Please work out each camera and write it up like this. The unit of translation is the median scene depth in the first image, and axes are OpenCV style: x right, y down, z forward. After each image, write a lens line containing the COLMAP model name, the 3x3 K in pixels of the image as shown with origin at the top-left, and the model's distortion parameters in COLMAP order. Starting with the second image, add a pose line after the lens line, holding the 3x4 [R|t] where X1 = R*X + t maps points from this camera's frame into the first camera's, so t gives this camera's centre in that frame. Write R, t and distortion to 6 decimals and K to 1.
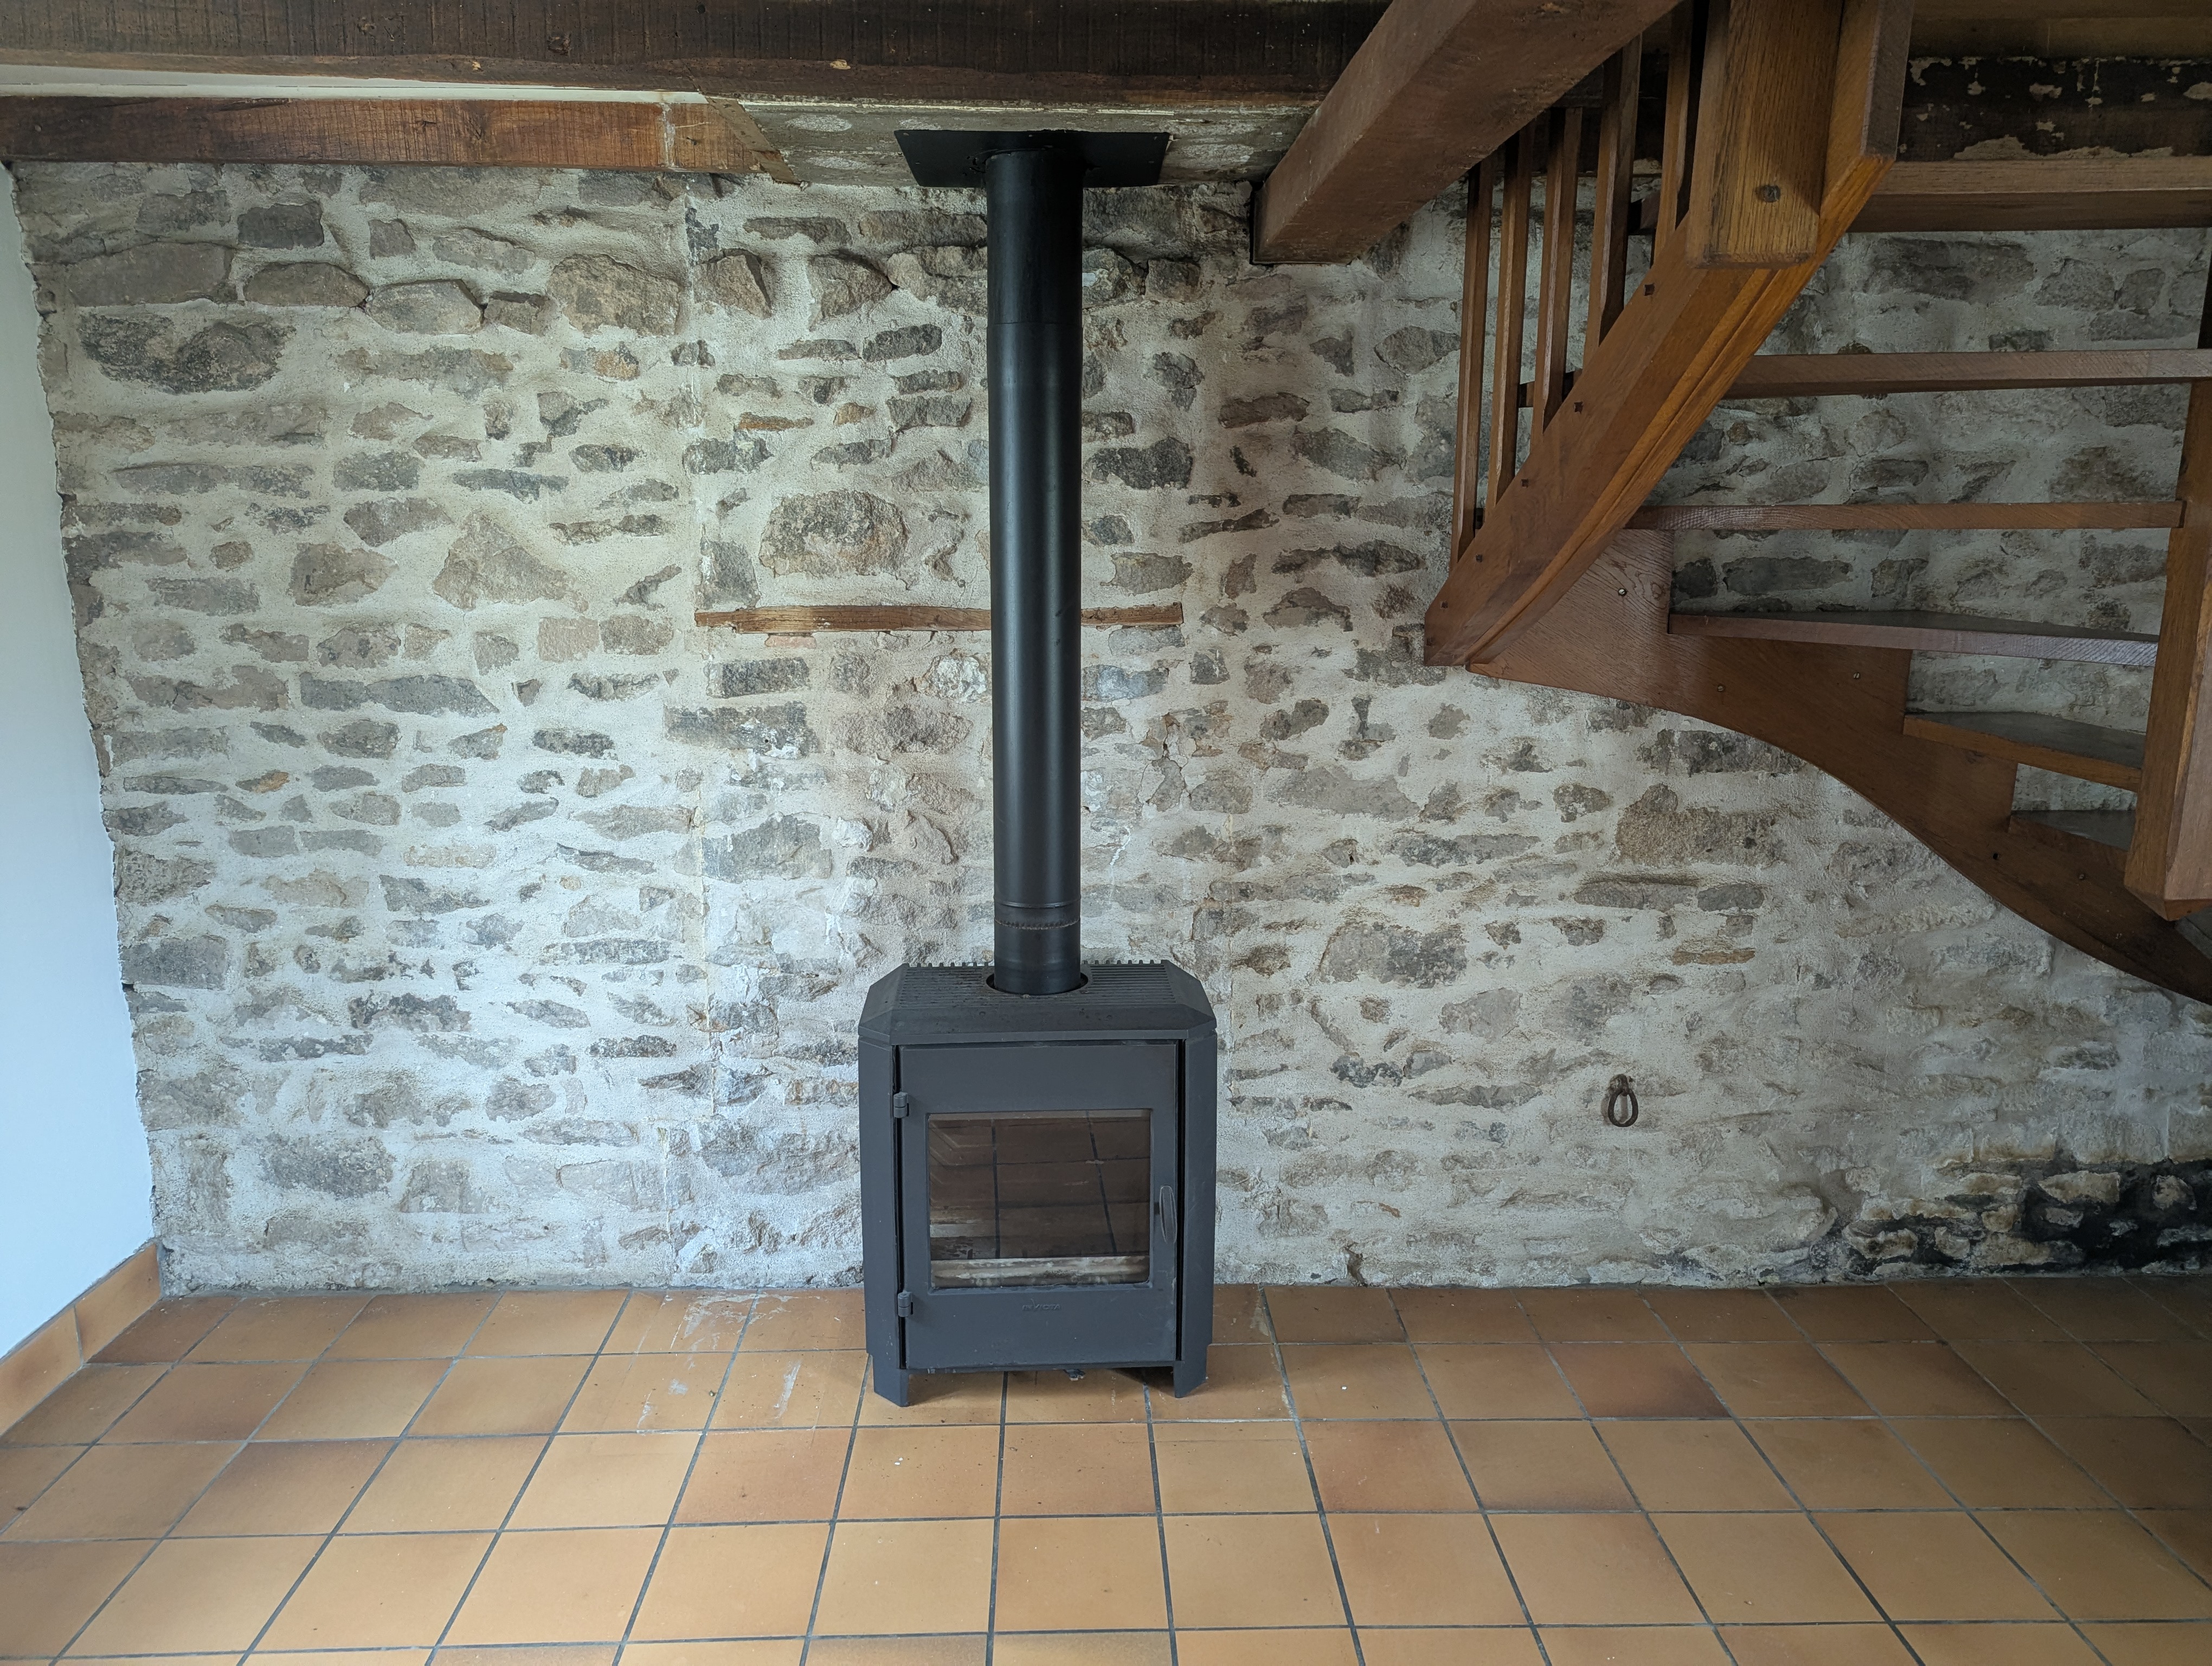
lens RADIAL K [[1566.4, 0, 1091.8], [0, 1566.4, 849.6], [0, 0, 1]] dist [0.071866, -0.046709]
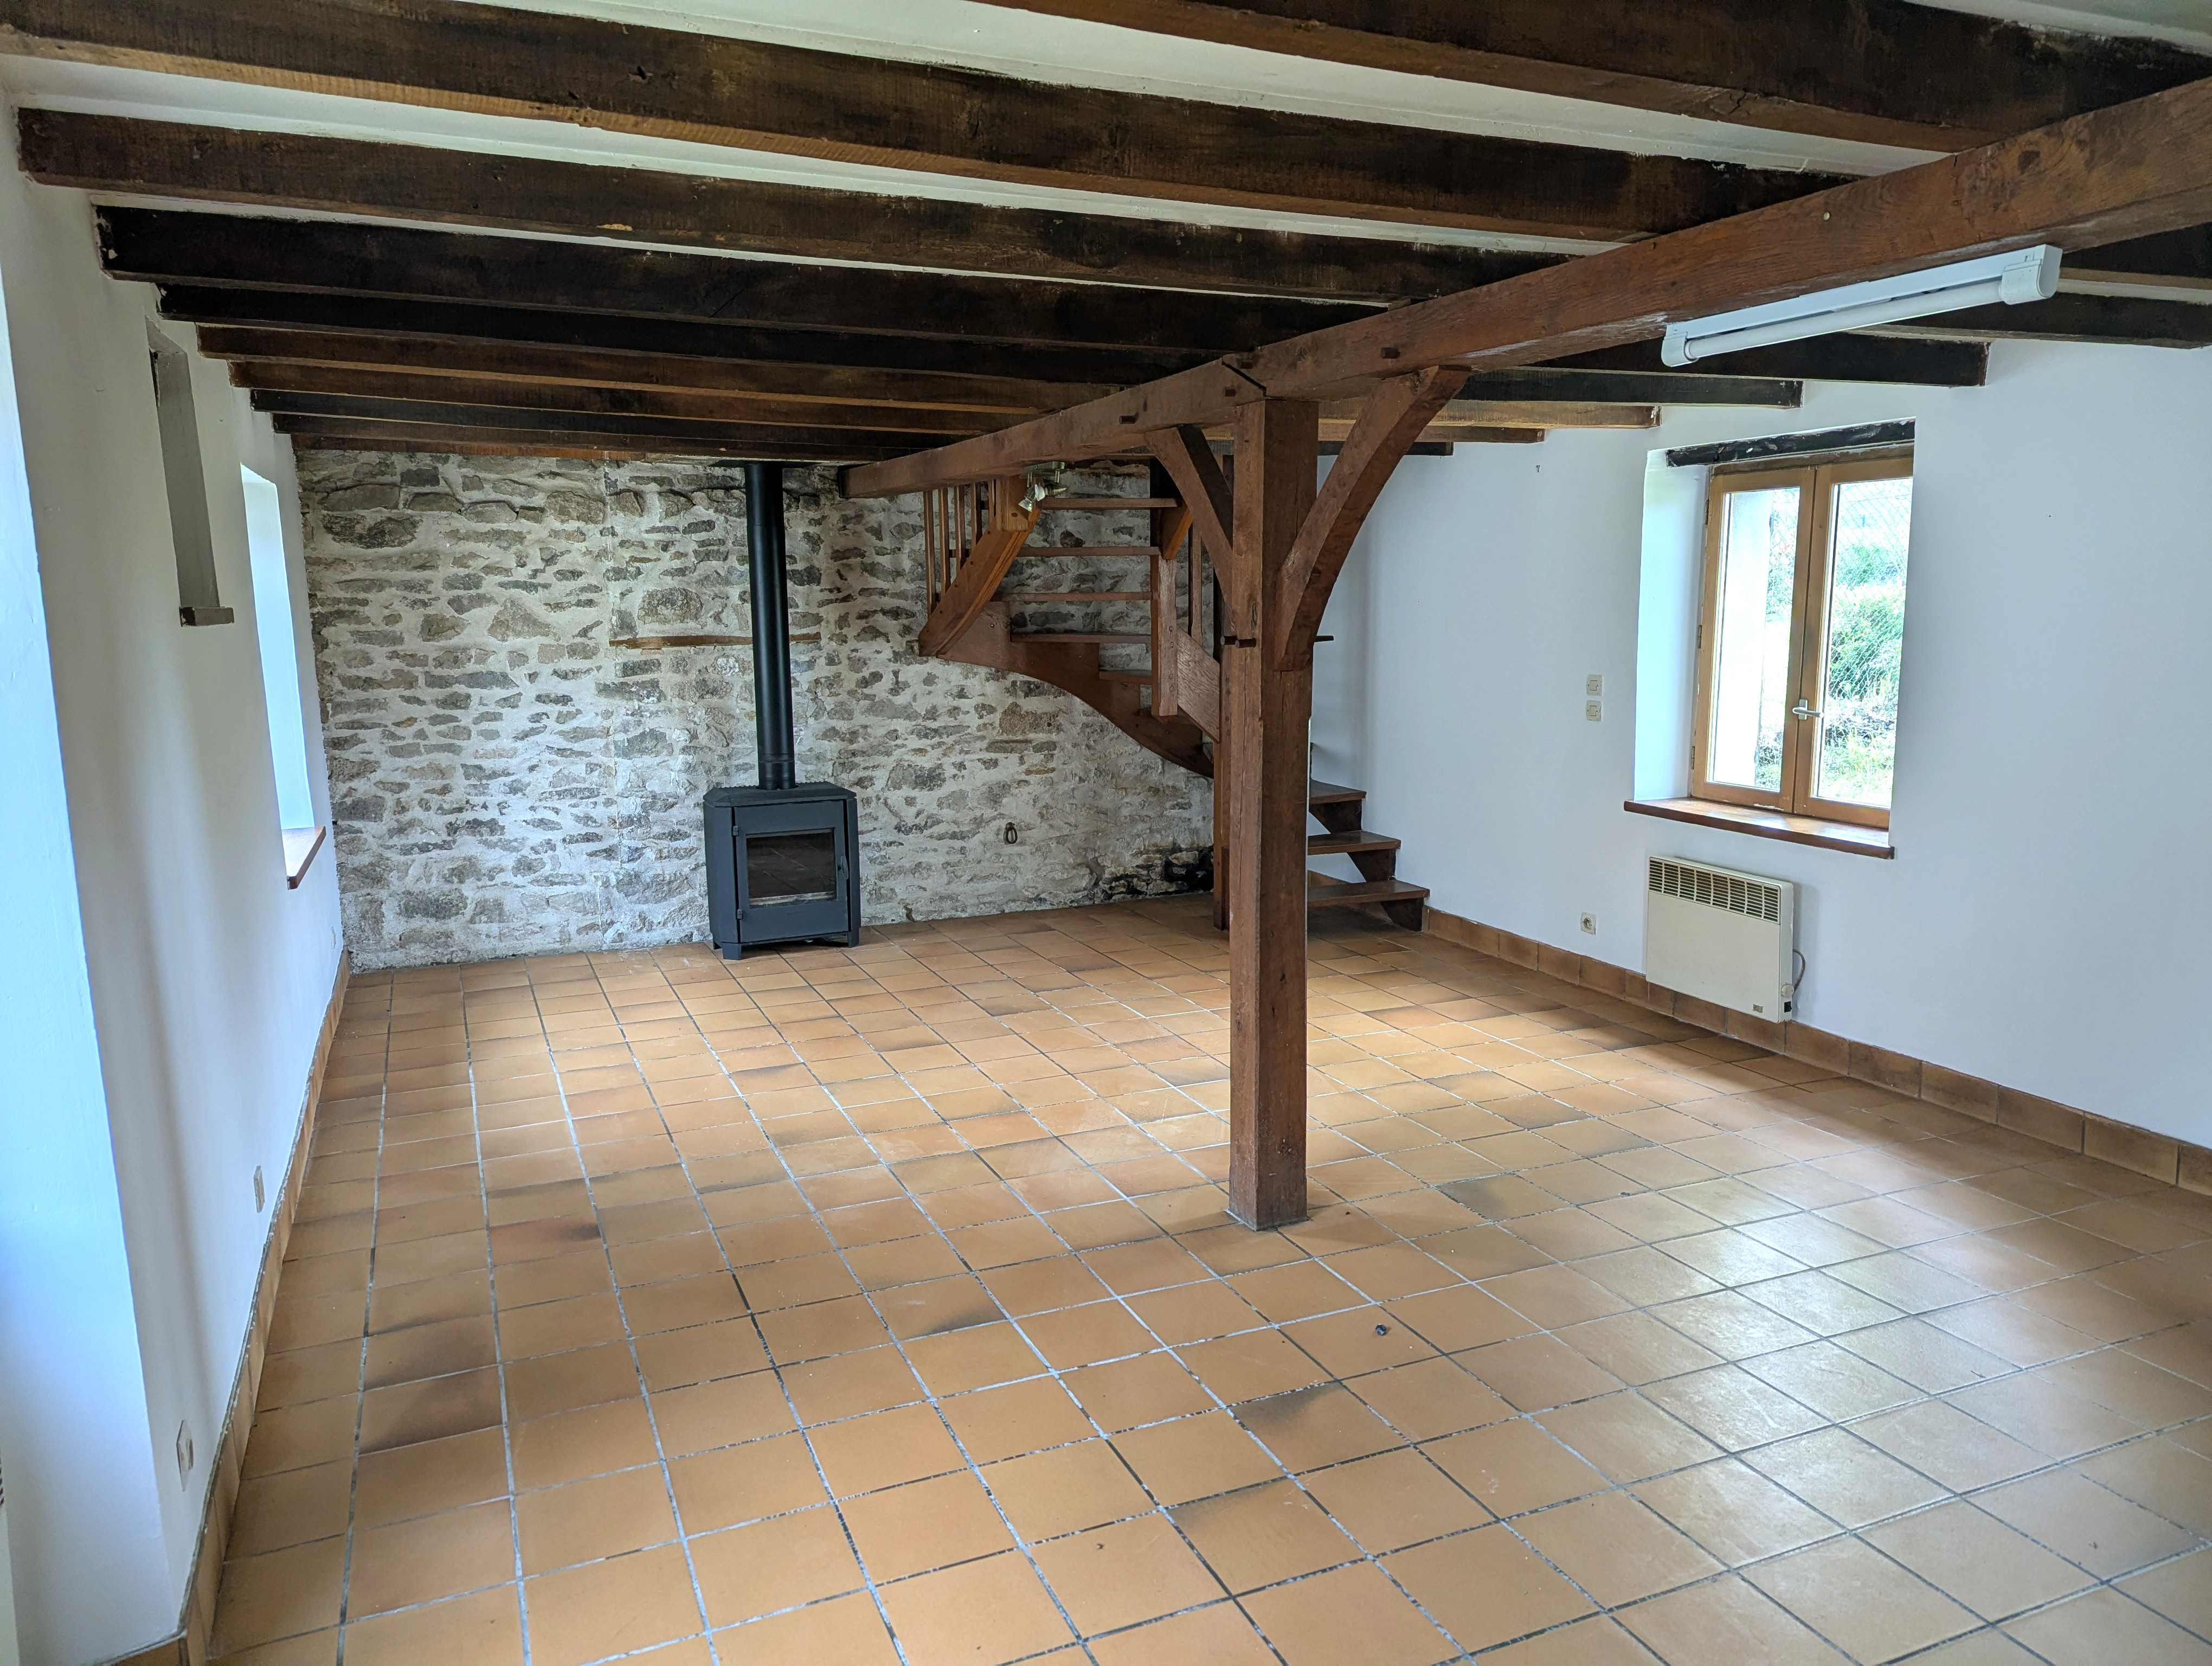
lens RADIAL K [[1566.4, 0, 1105.1], [0, 1566.4, 841.9], [0, 0, 1]] dist [0.071866, -0.046709]
pose [[0.927869, -0.069844, 0.366307, -0.433902], [0.086772, 0.995779, -0.029930, 0.267584], [-0.362671, 0.059557, 0.930012, -1.355683]]
